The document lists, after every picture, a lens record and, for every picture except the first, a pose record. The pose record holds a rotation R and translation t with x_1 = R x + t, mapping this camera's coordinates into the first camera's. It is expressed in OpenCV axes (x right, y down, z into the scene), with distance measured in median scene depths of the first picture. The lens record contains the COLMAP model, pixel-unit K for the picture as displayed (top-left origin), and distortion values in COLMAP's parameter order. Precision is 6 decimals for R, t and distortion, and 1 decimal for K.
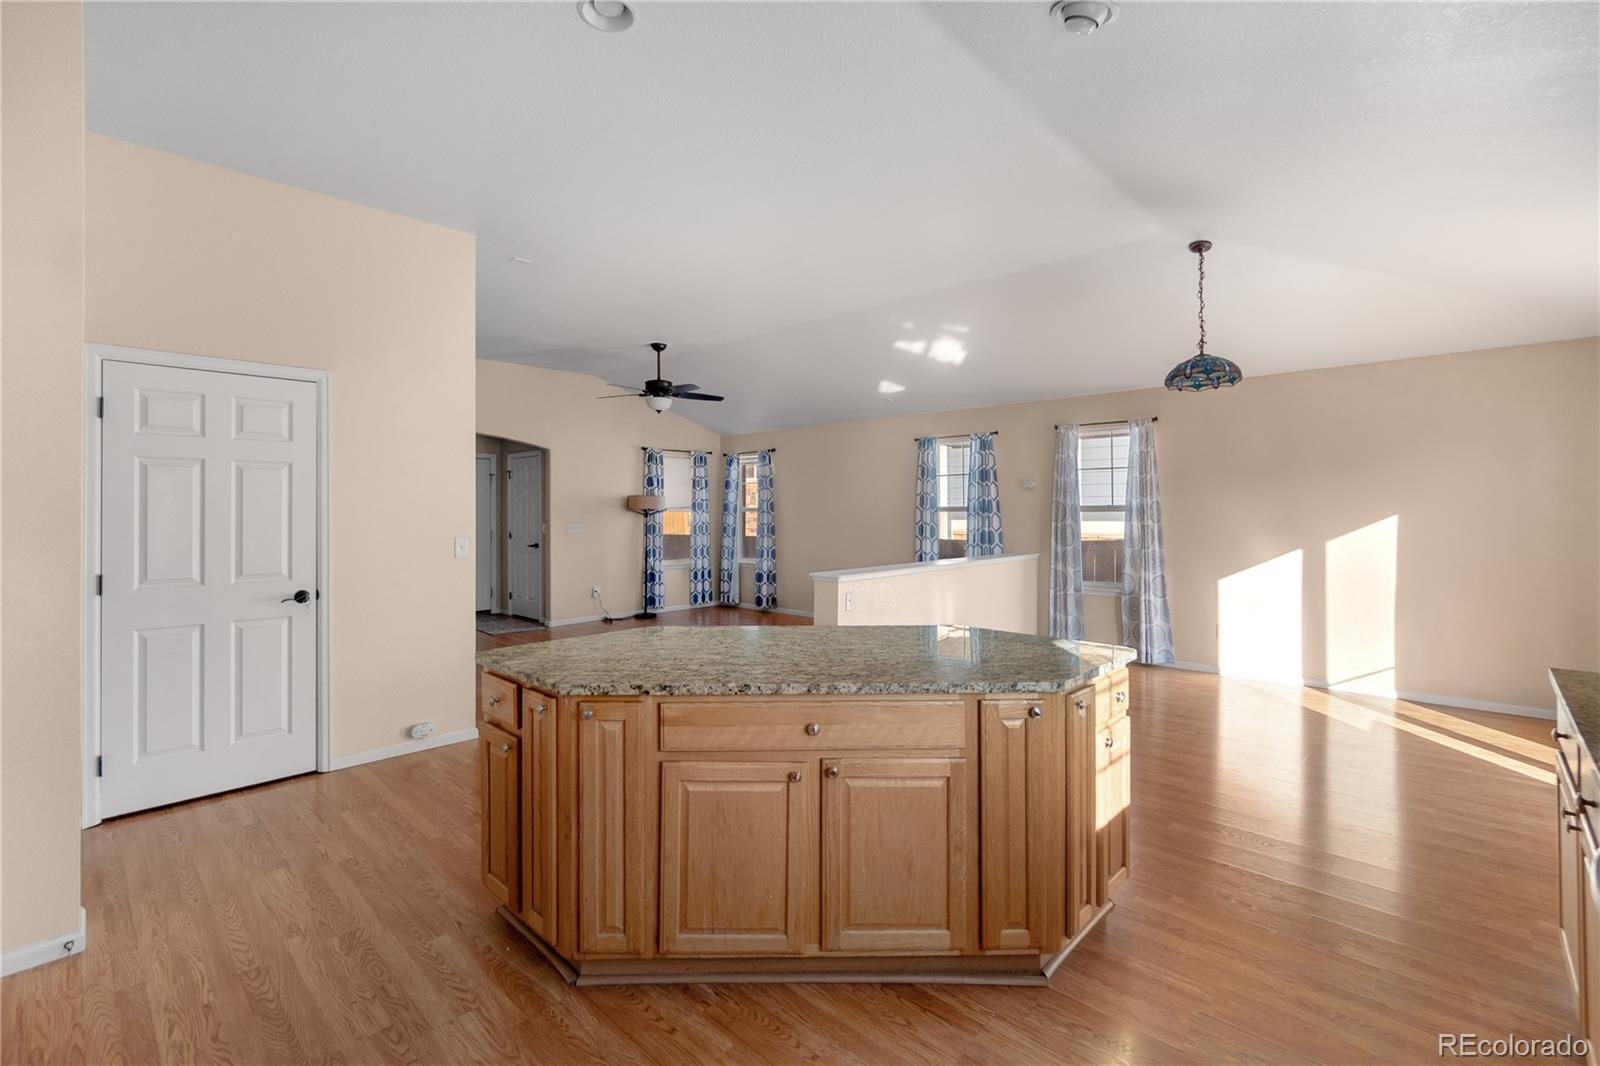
lens RADIAL K [[704.1, 0, 783.0], [0, 704.1, 506.3], [0, 0, 1]] dist [-0.000961, 0.000091]
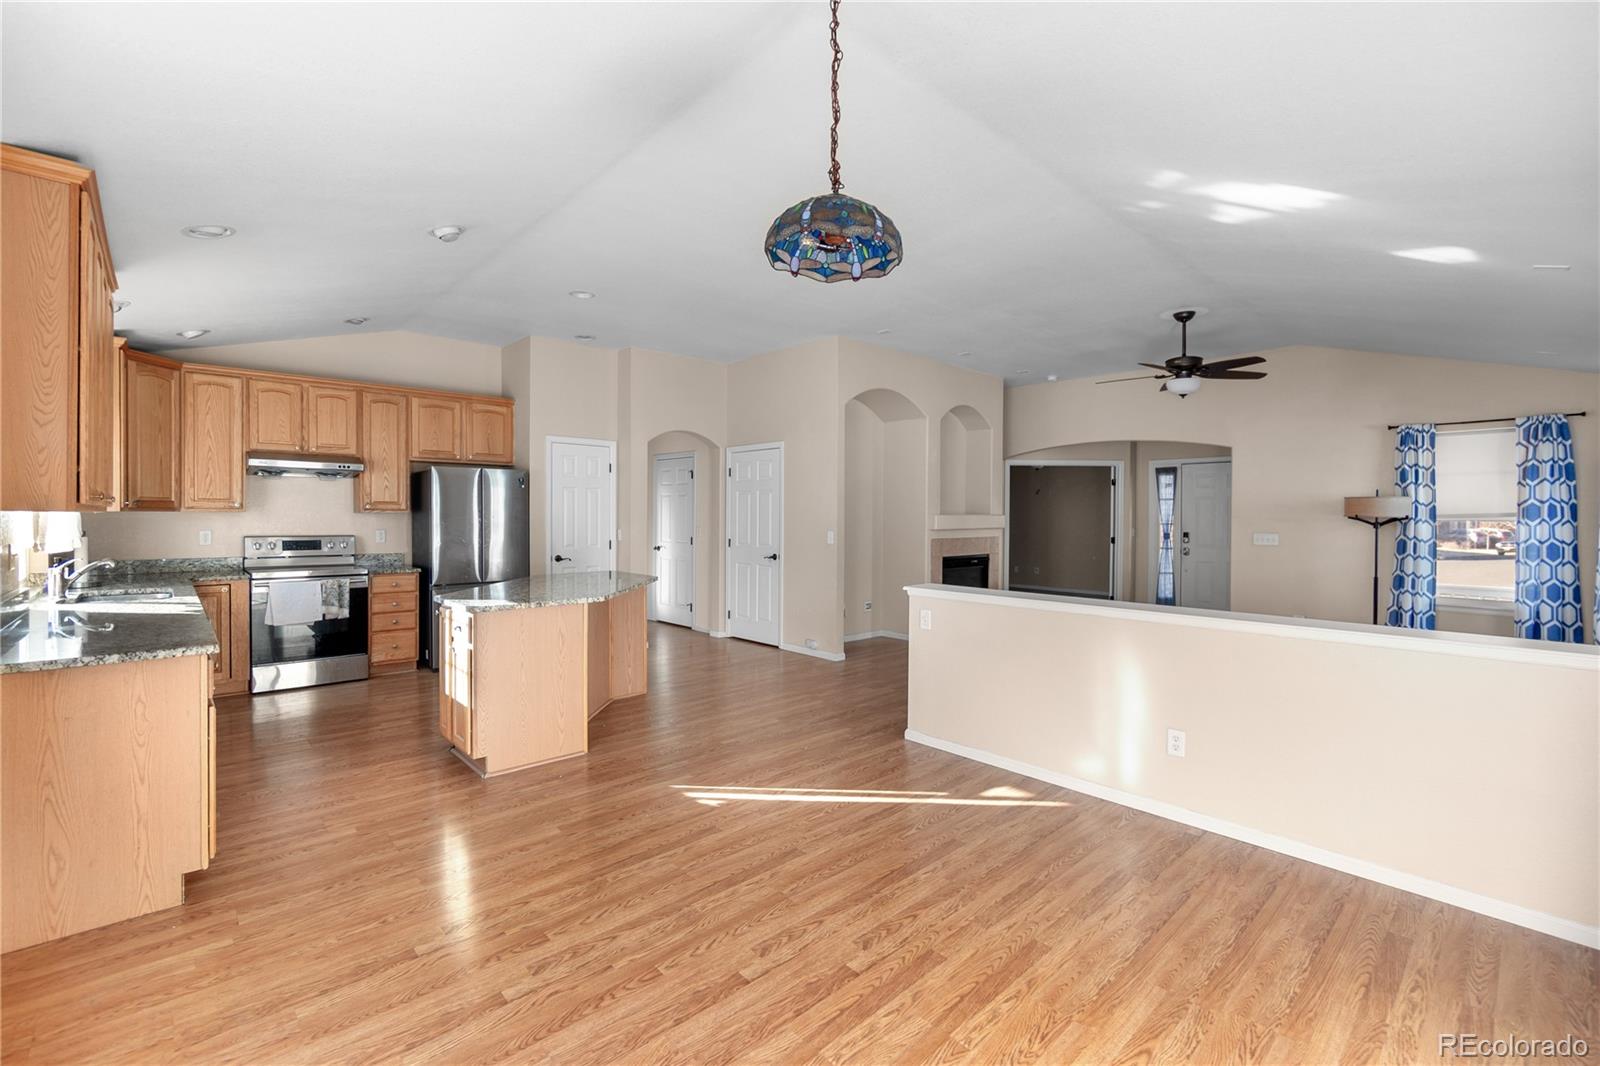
lens RADIAL K [[690.4, 0, 794.8], [0, 690.4, 521.4], [0, 0, 1]] dist [-0.003503, 0.000513]
pose [[-0.049582, 0.010737, -0.998712, 0.496472], [-0.001577, 0.999940, 0.010829, 0.002485], [0.998769, 0.002112, -0.049563, 0.451526]]
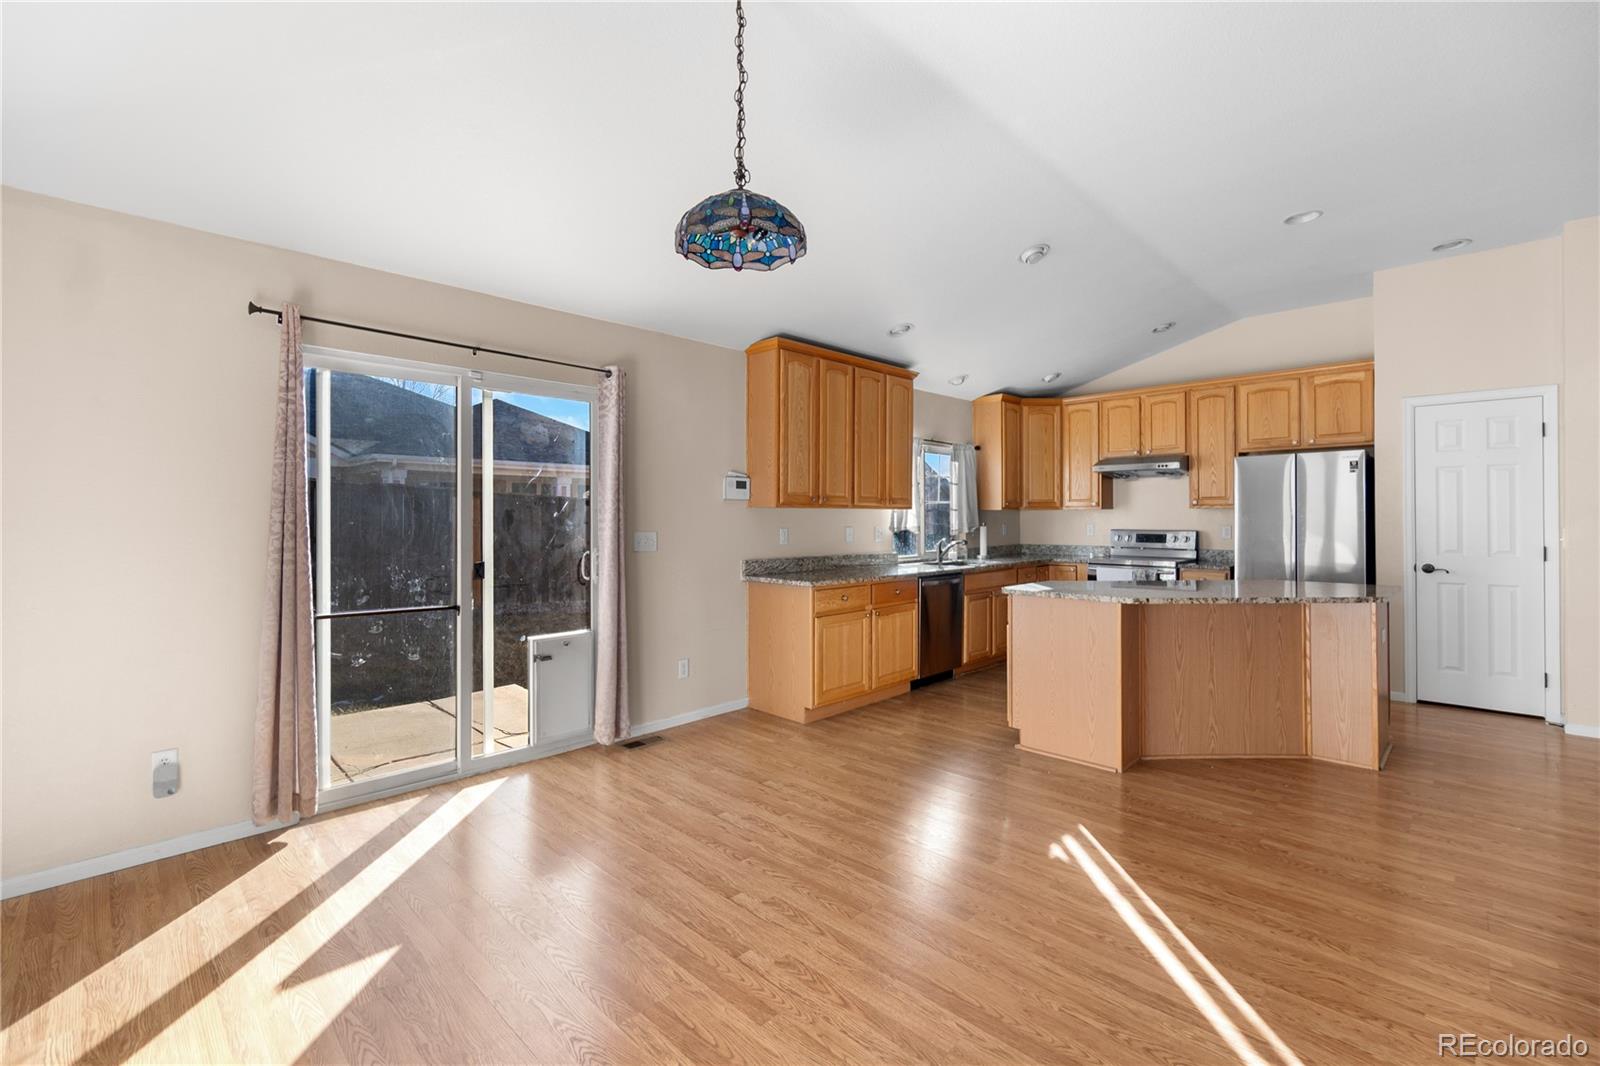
lens RADIAL K [[699.8, 0, 800.1], [0, 699.8, 513.5], [0, 0, 1]] dist [-0.000302, 0.000823]
pose [[-0.999984, 0.004887, -0.002809, 0.254491], [0.004911, 0.999952, -0.008512, 0.010503], [0.002767, -0.008526, -0.999960, 0.686709]]
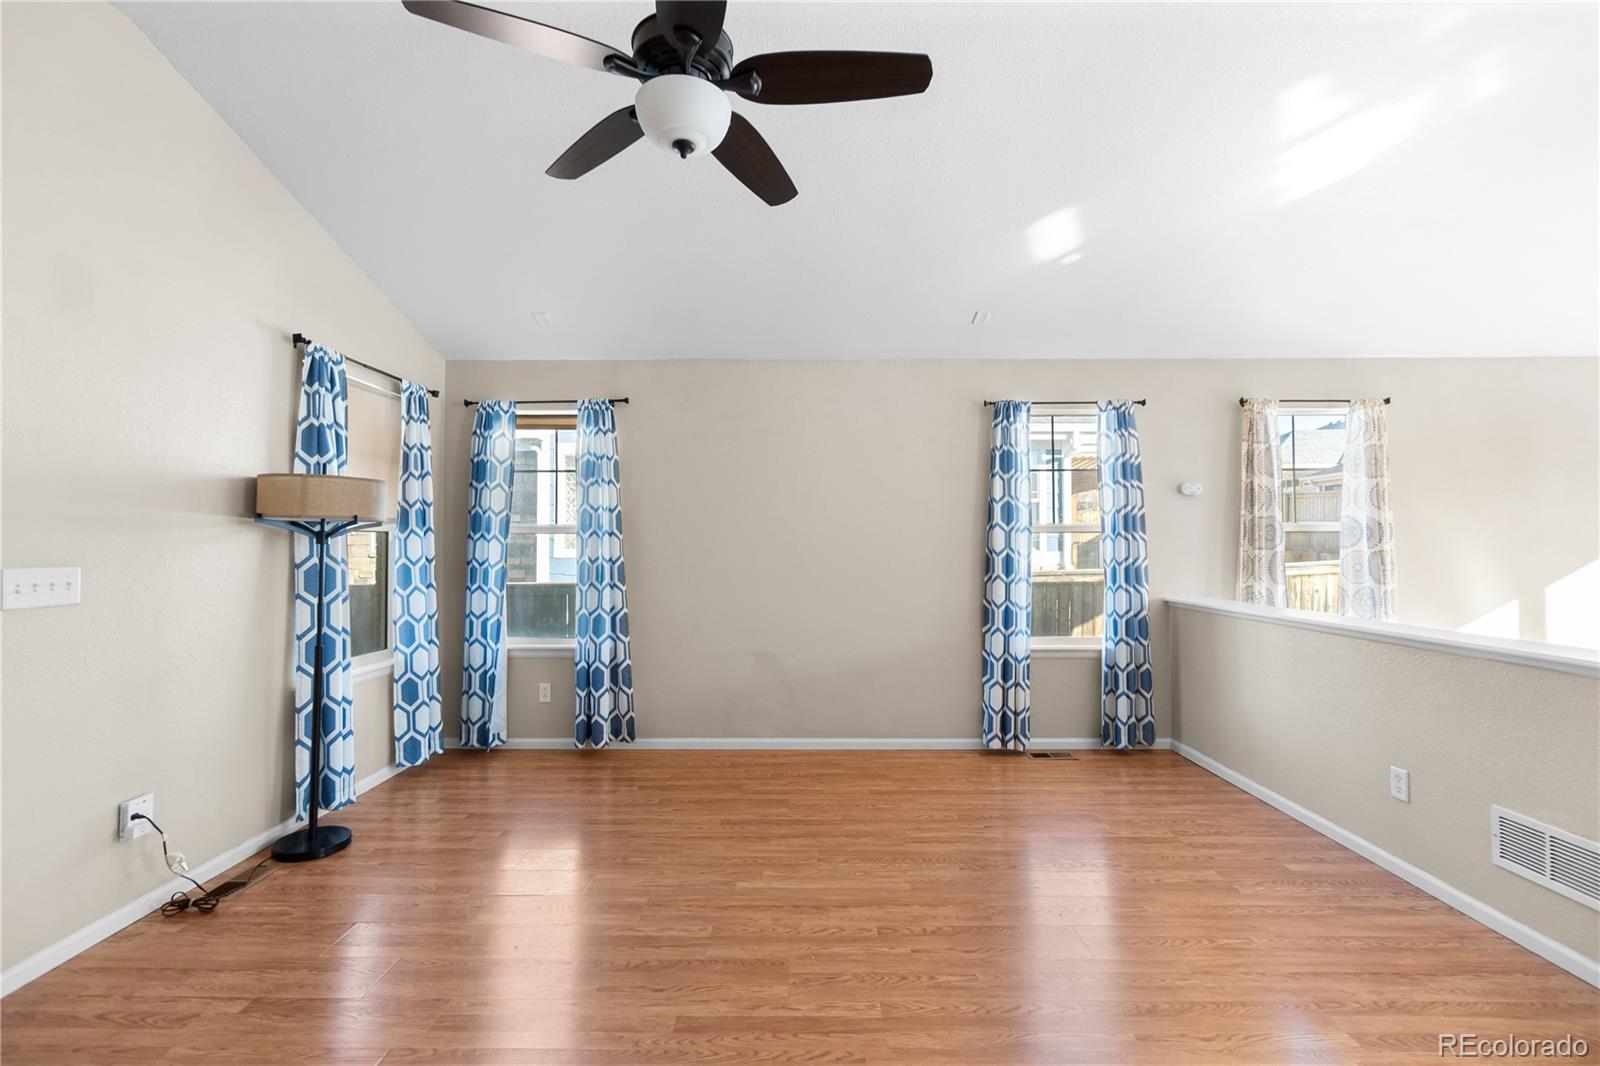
lens RADIAL K [[701.3, 0, 793.1], [0, 701.3, 527.2], [0, 0, 1]] dist [-0.002499, 0.000644]
pose [[0.720616, 0.019566, 0.693058, -0.256198], [-0.003322, 0.999688, -0.024768, 0.015183], [-0.693327, 0.015546, 0.720456, 0.592292]]
